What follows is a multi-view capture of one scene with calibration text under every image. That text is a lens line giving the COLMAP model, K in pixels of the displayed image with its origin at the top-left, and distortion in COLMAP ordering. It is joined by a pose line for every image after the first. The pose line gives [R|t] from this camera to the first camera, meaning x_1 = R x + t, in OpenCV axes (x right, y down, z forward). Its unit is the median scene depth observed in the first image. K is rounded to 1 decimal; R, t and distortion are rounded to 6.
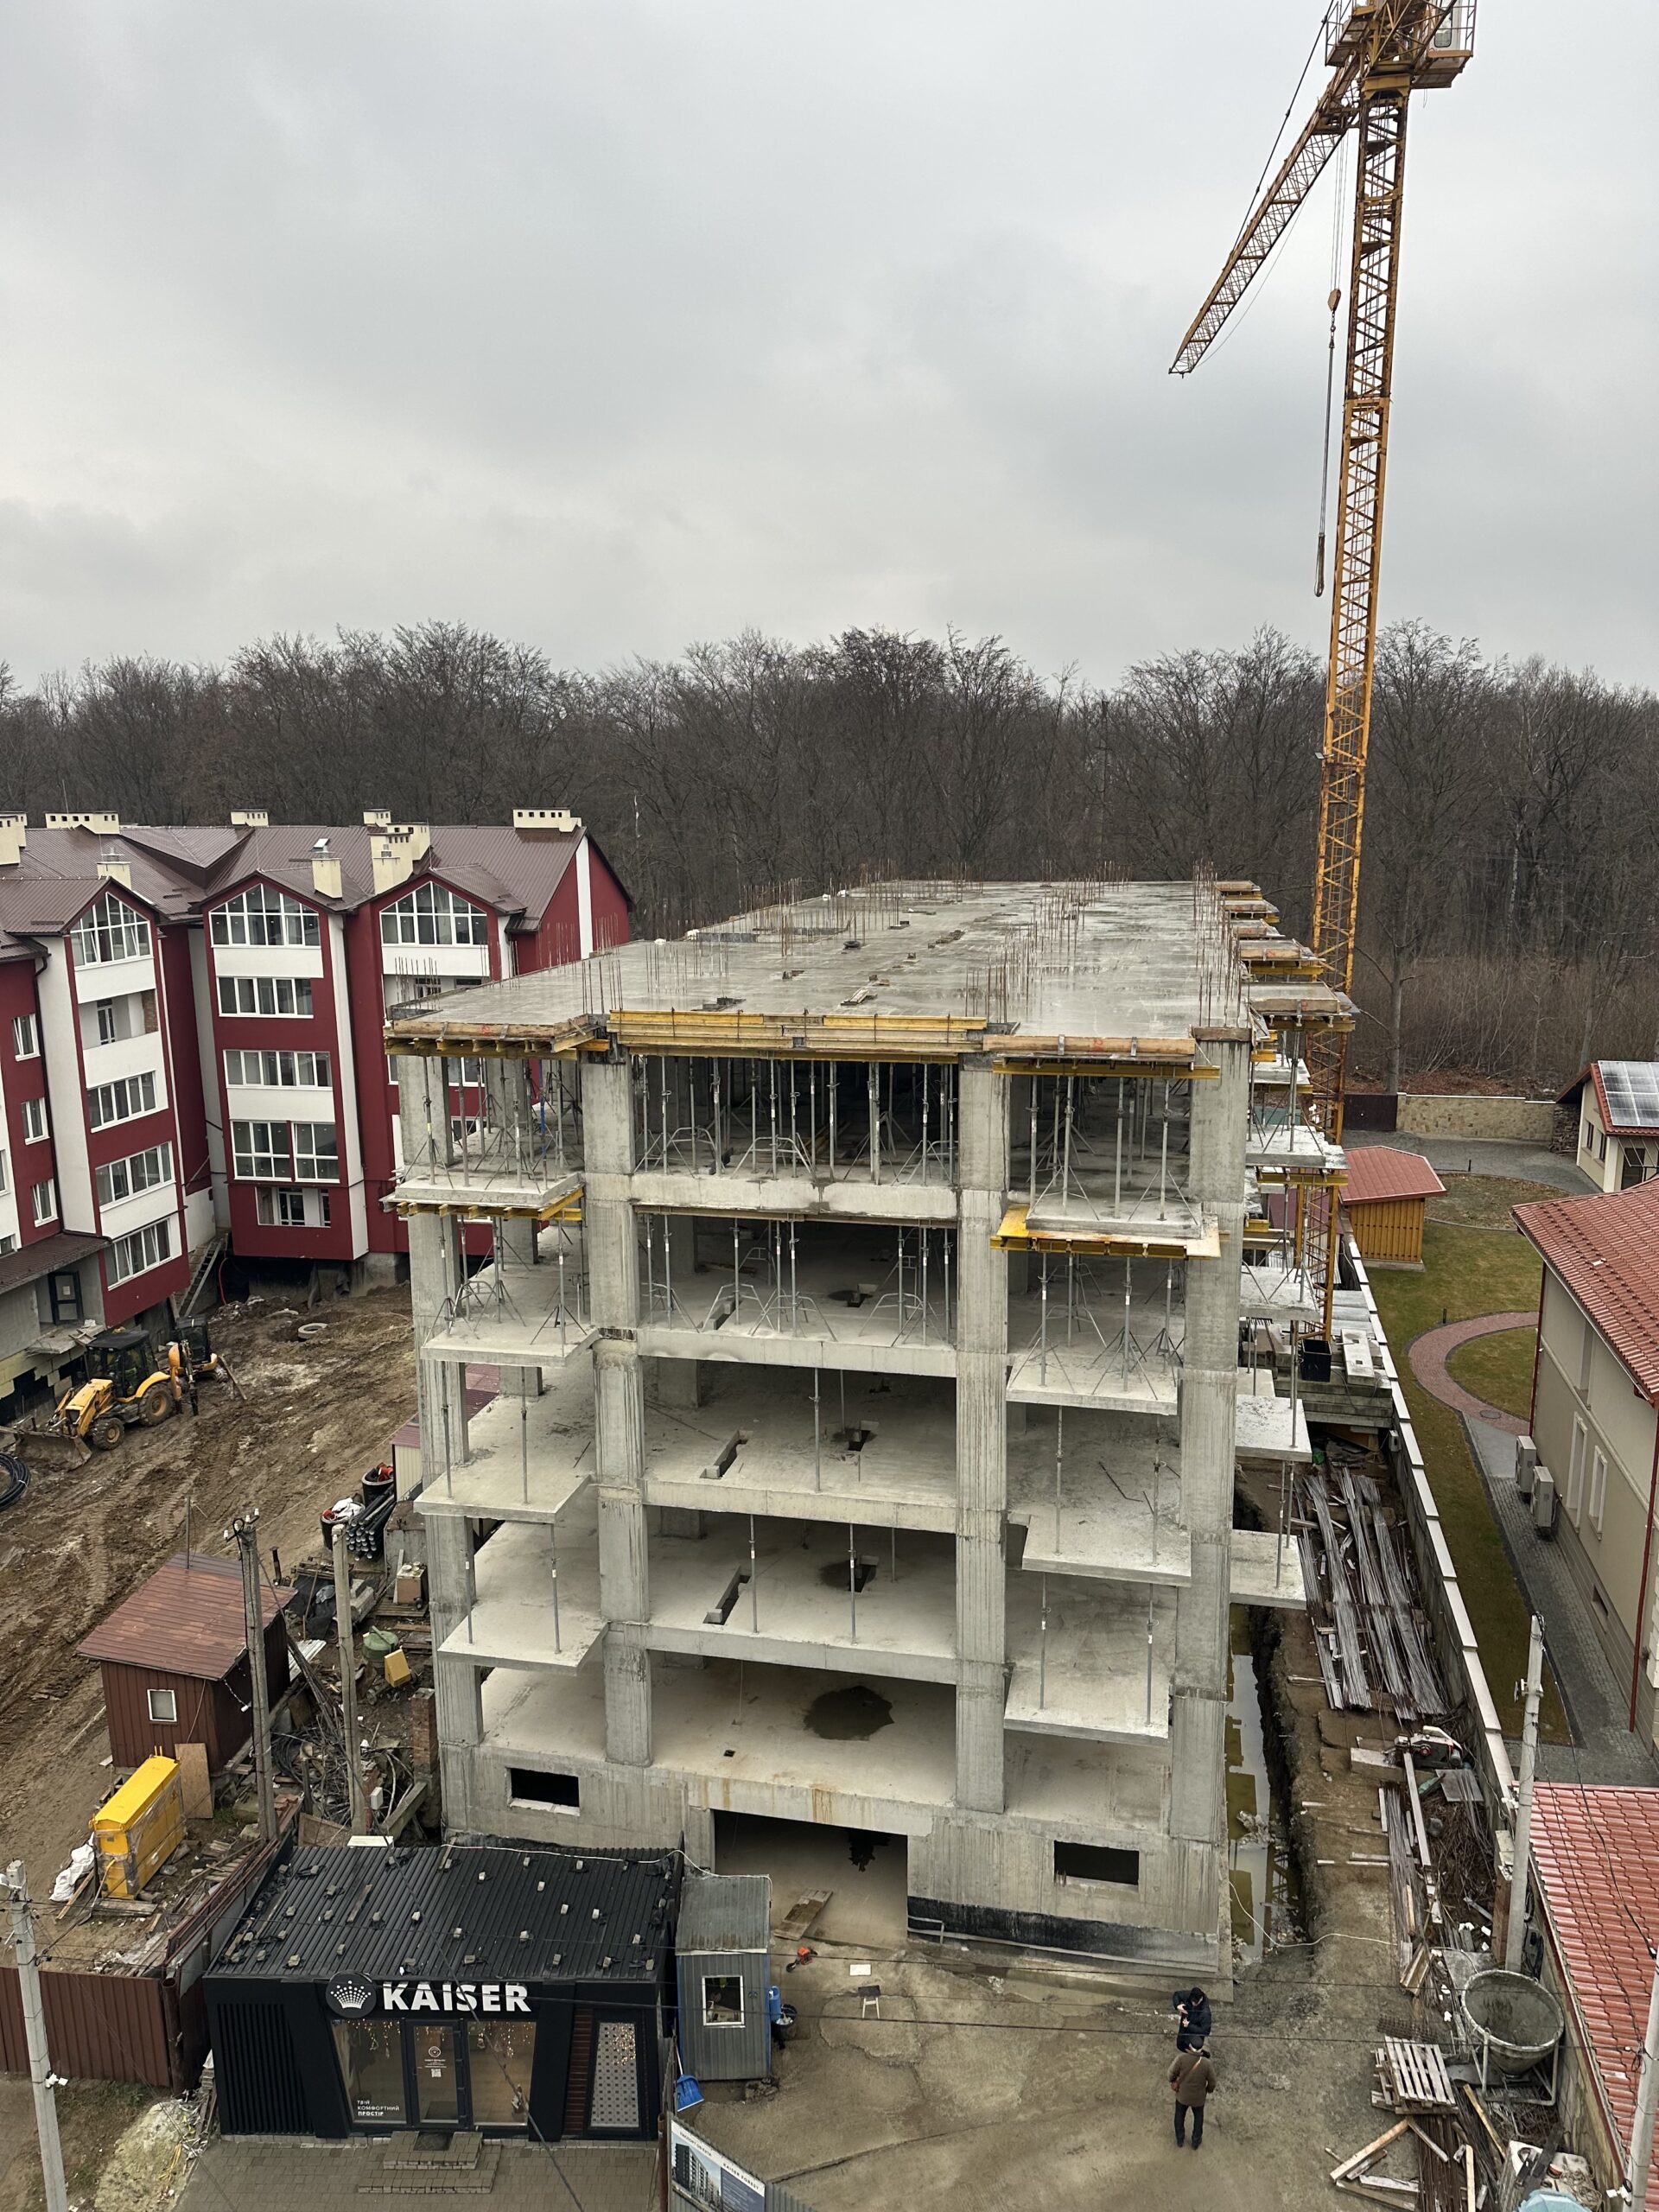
lens RADIAL K [[1546.9, 0, 839.3], [0, 1546.9, 1106.2], [0, 0, 1]] dist [0.058995, -0.063855]
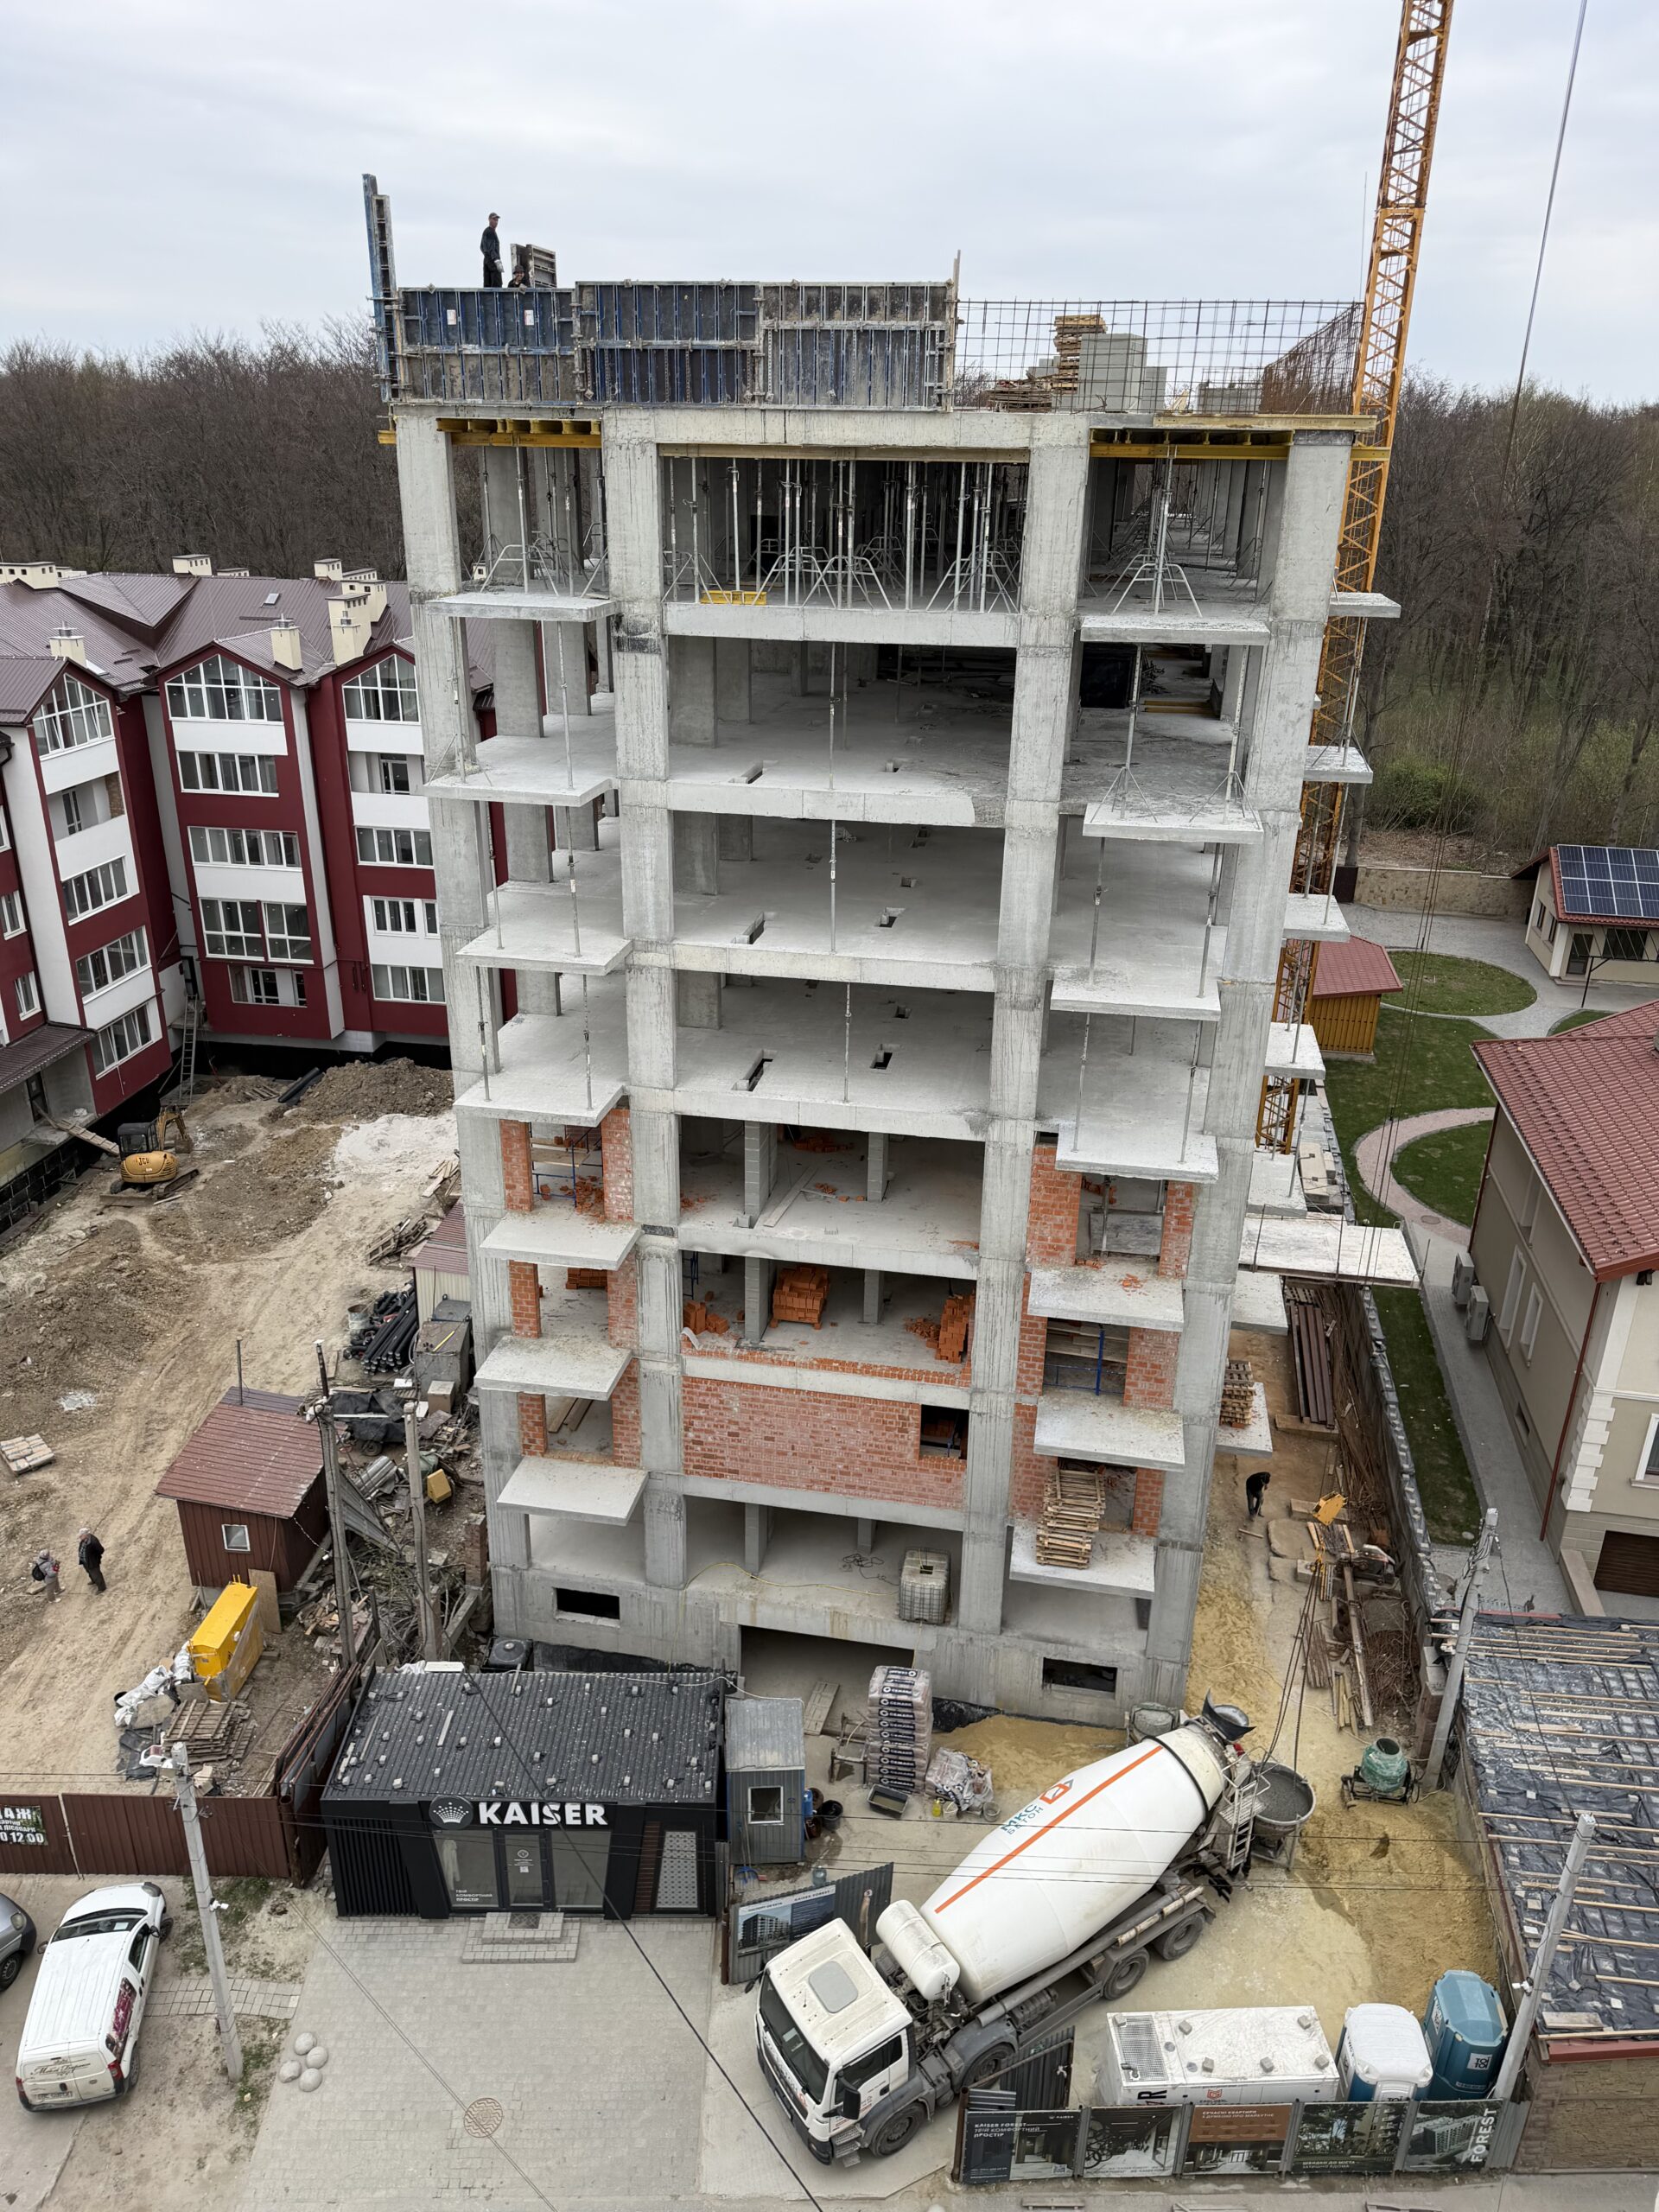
lens RADIAL K [[1566.5, 0, 825.3], [0, 1566.5, 1094.9], [0, 0, 1]] dist [0.055402, -0.062657]
pose [[0.999134, 0.009926, 0.040395, -0.038363], [-0.017614, 0.980706, 0.194691, -0.082259], [-0.037683, -0.195234, 0.980033, -0.024013]]
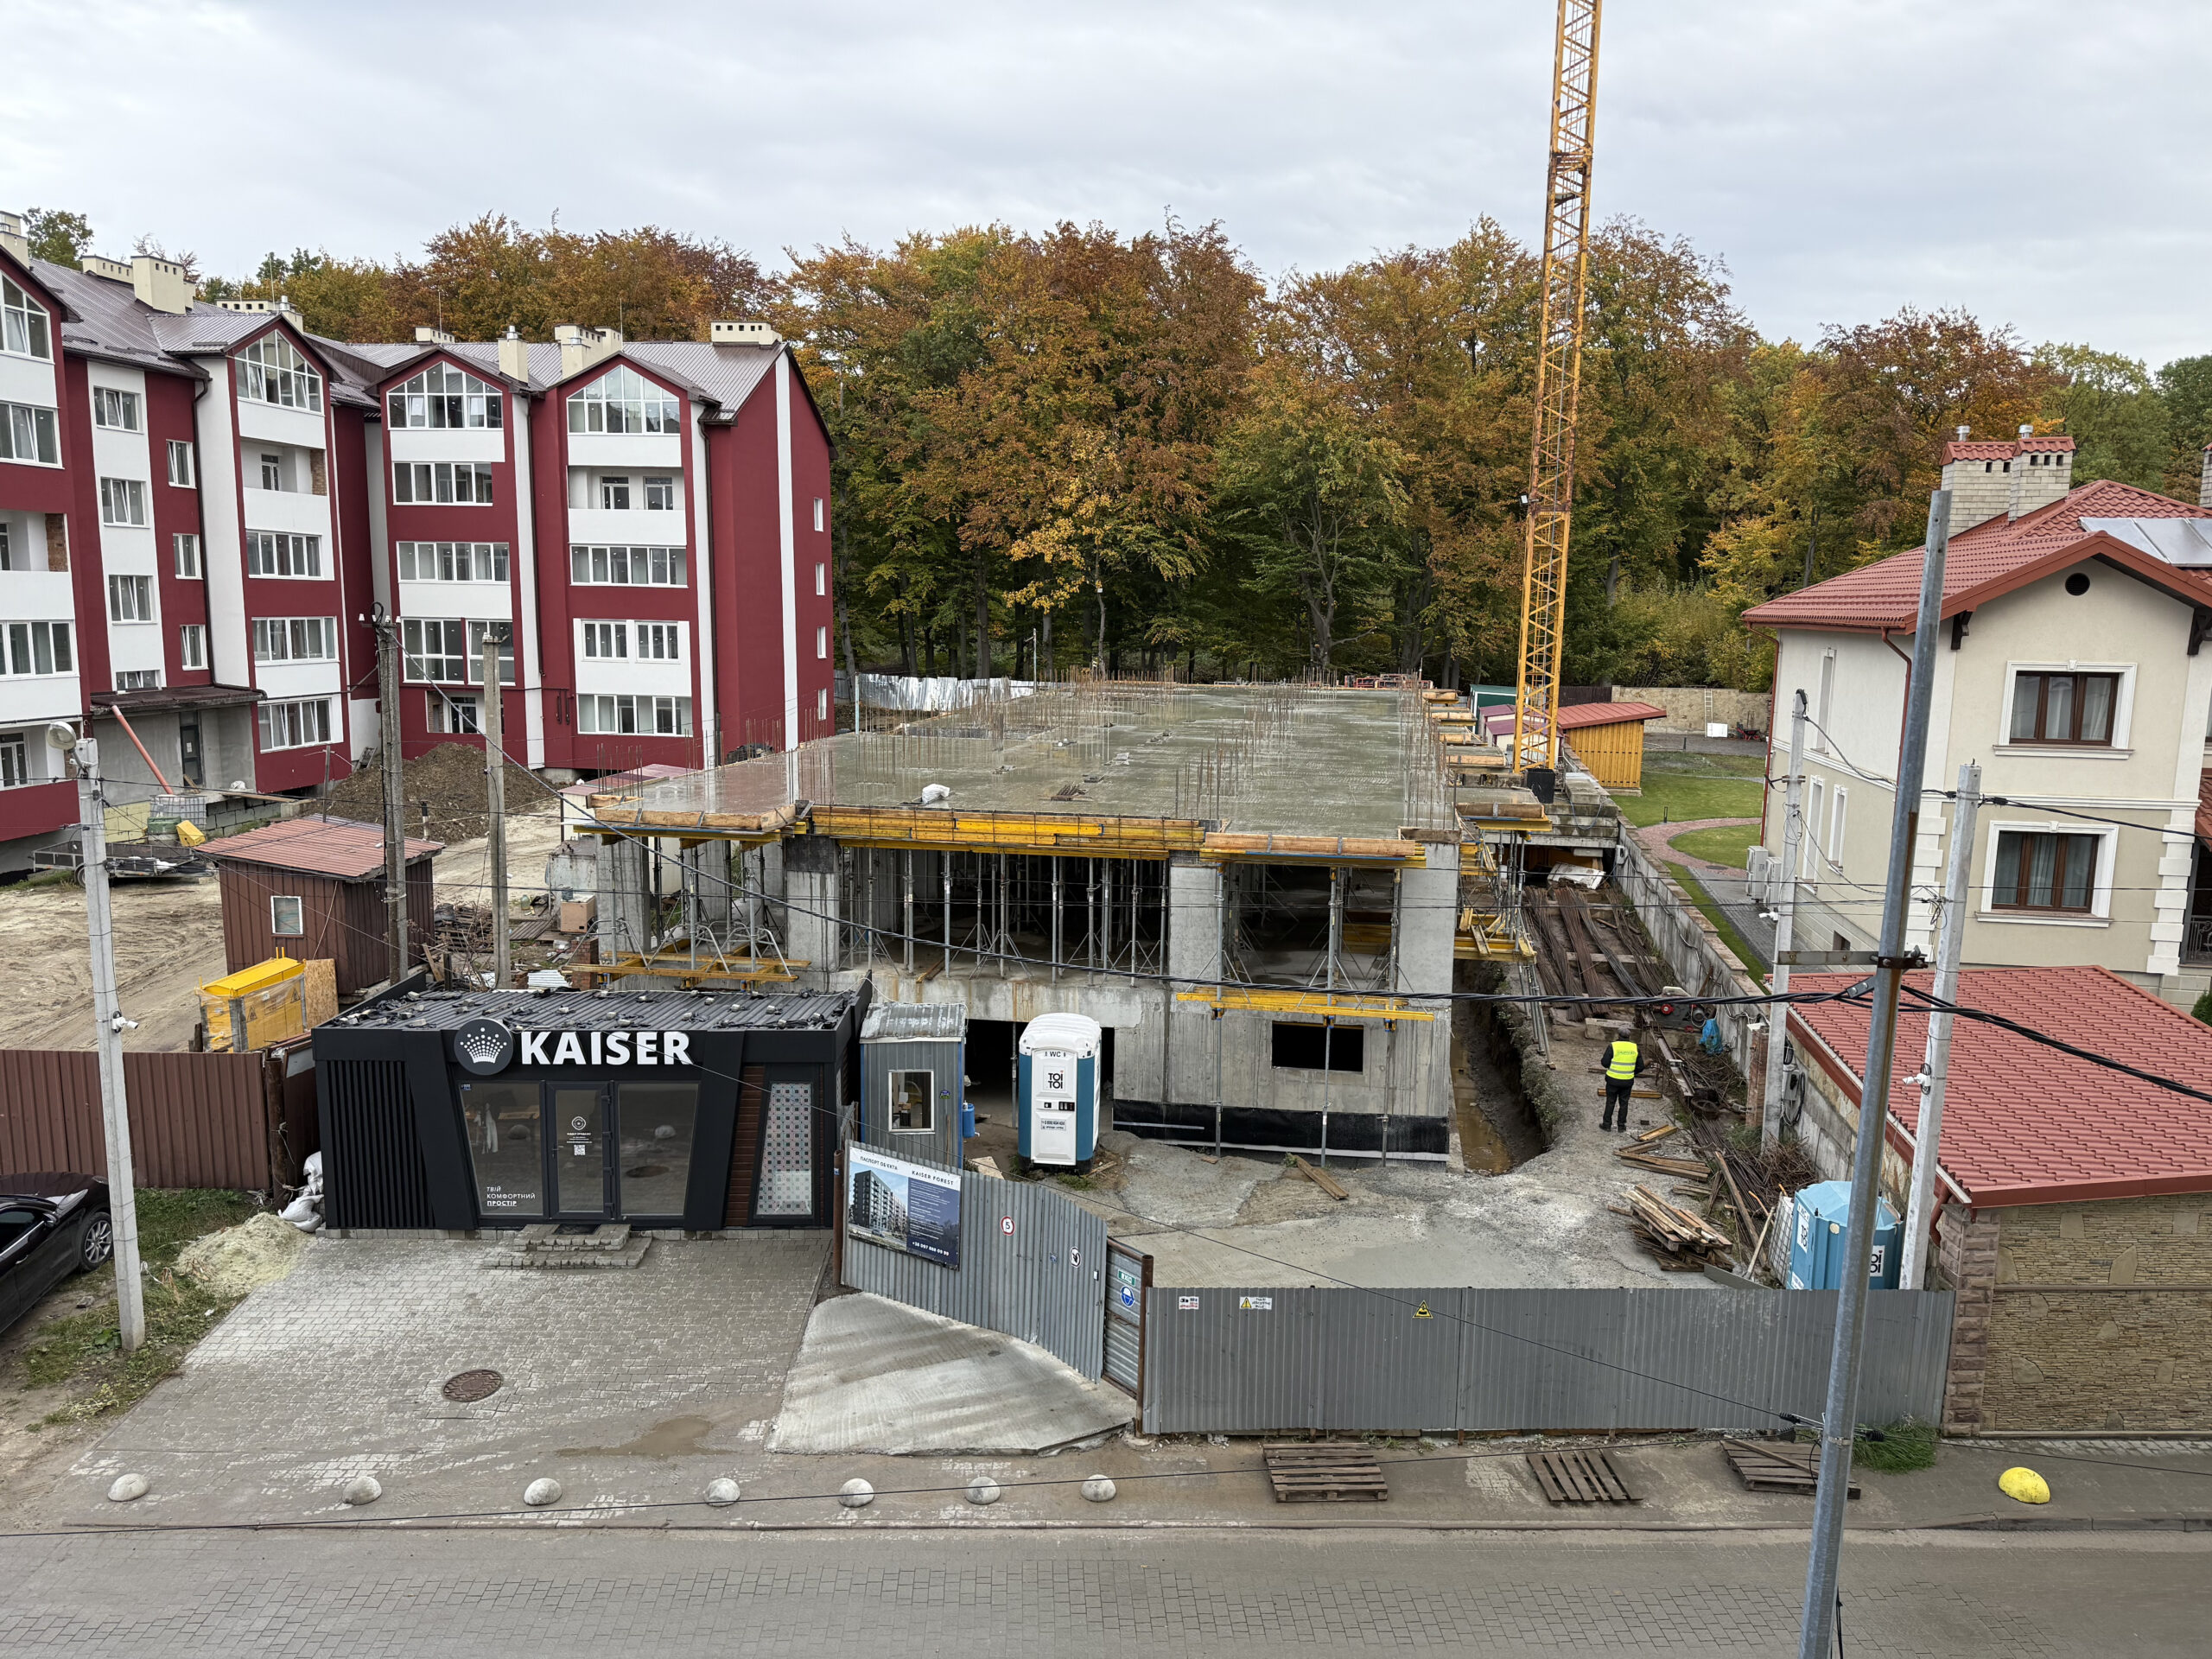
lens RADIAL K [[1558.4, 0, 1108.8], [0, 1558.4, 838.5], [0, 0, 1]] dist [0.049777, -0.063202]
pose [[0.998936, 0.017934, 0.042485, -0.000264], [-0.015742, 0.998555, -0.051381, 0.215270], [-0.043345, 0.050658, 0.997775, 0.043836]]
